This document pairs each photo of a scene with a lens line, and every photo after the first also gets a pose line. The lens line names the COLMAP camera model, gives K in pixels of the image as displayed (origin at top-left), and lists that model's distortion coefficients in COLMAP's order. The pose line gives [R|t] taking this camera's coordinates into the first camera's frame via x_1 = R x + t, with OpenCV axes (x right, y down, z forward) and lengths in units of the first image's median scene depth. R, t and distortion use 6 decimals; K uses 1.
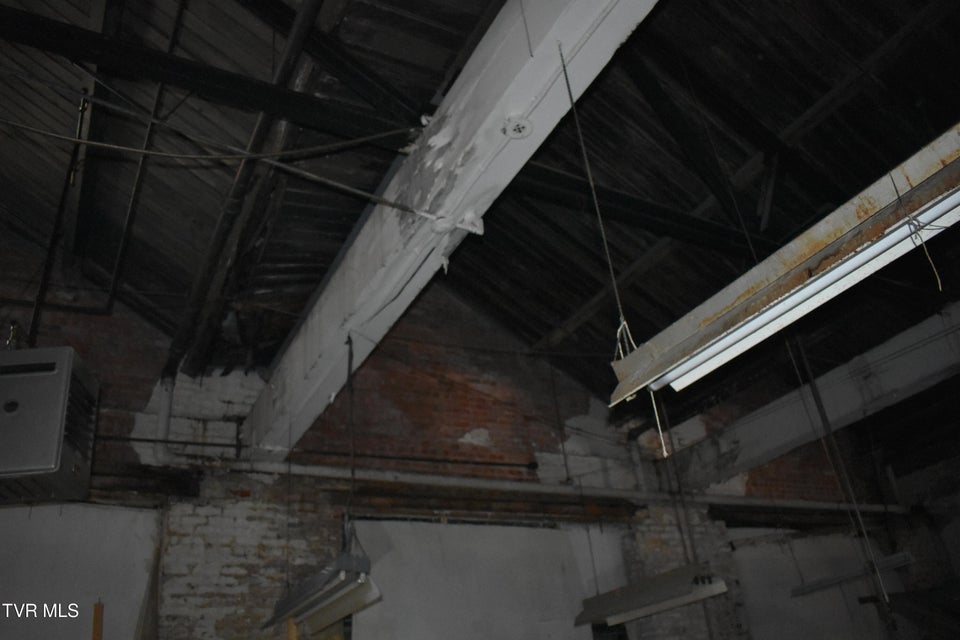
lens RADIAL K [[754.4, 0, 481.9], [0, 754.4, 319.0], [0, 0, 1]] dist [-0.092678, 0.019107]
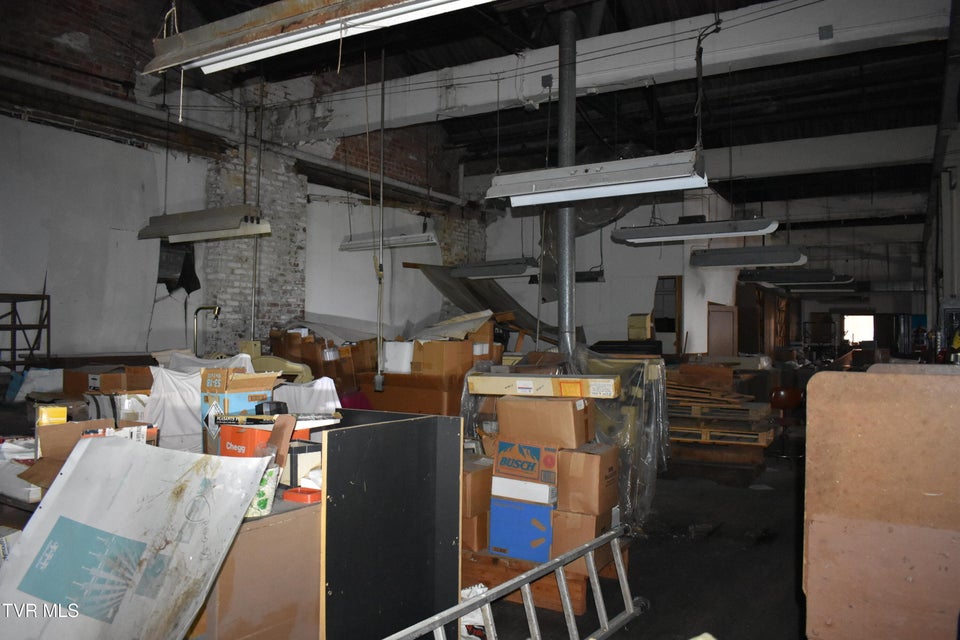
lens RADIAL K [[754.4, 0, 480.0], [0, 754.4, 323.9], [0, 0, 1]] dist [-0.092678, 0.019107]
pose [[0.862427, 0.117920, 0.492254, 0.026531], [-0.330321, 0.867986, 0.370795, -0.044587], [-0.383545, -0.482385, 0.787526, -0.109851]]
